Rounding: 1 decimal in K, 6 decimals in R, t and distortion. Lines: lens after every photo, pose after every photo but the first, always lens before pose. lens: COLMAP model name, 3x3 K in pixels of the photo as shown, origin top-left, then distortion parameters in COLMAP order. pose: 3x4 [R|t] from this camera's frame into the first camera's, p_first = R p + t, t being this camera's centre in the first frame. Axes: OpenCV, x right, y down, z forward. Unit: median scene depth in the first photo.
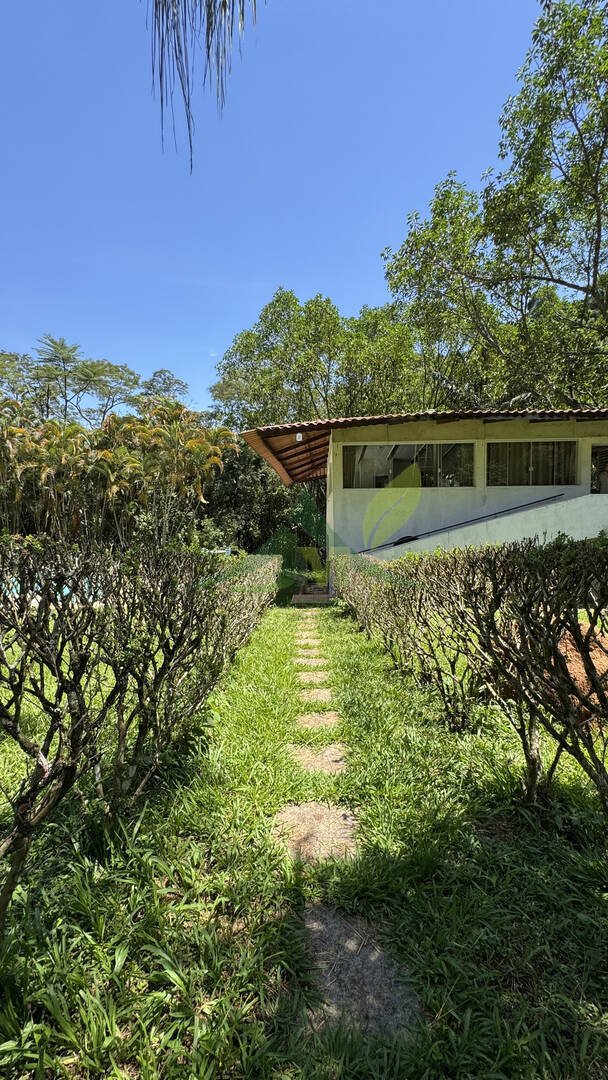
lens RADIAL K [[431.9, 0, 304.0], [0, 431.9, 540.0], [0, 0, 1]] dist [-0.002831, 0.000299]
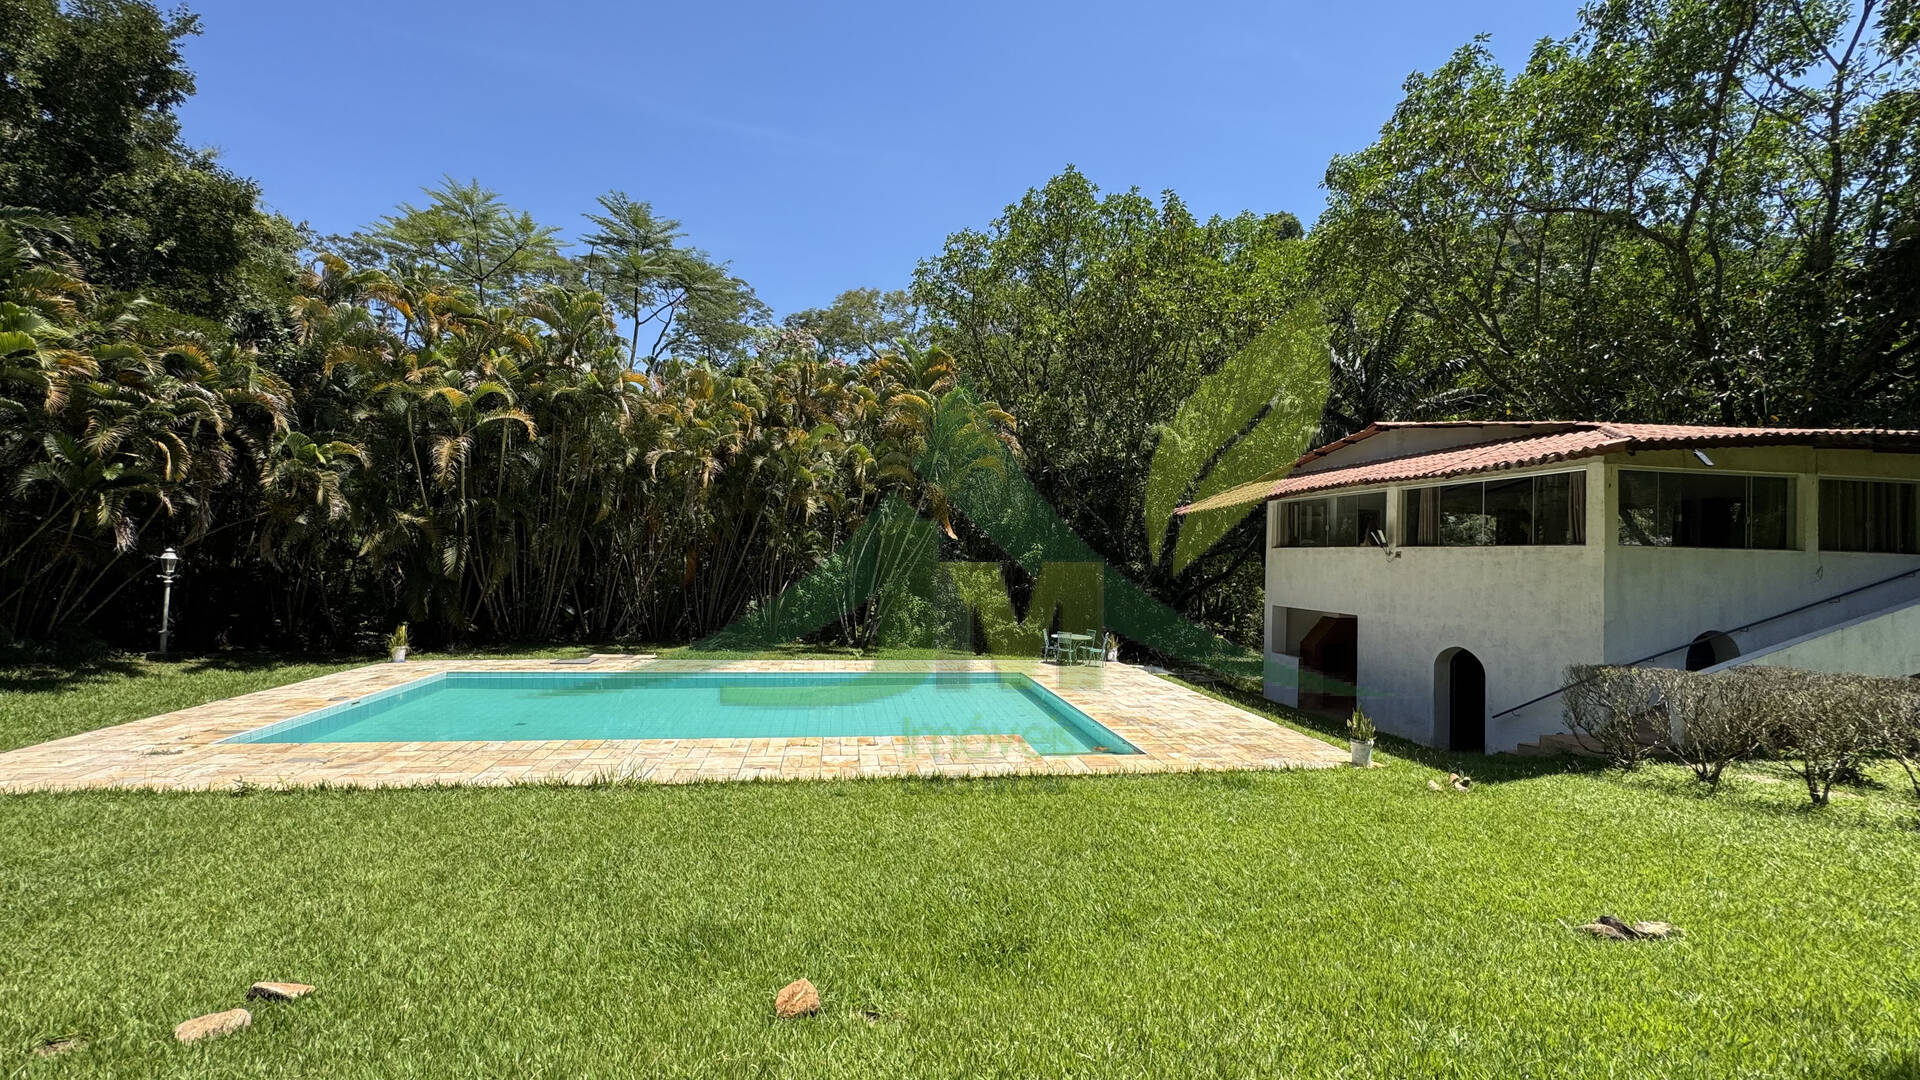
lens RADIAL K [[767.9, 0, 960.3], [0, 767.9, 541.9], [0, 0, 1]] dist [-0.002831, 0.000299]
pose [[0.977868, 0.039839, 0.205394, -0.838950], [-0.023991, 0.996580, -0.079079, -0.019300], [-0.207841, 0.072401, 0.975479, 0.171702]]
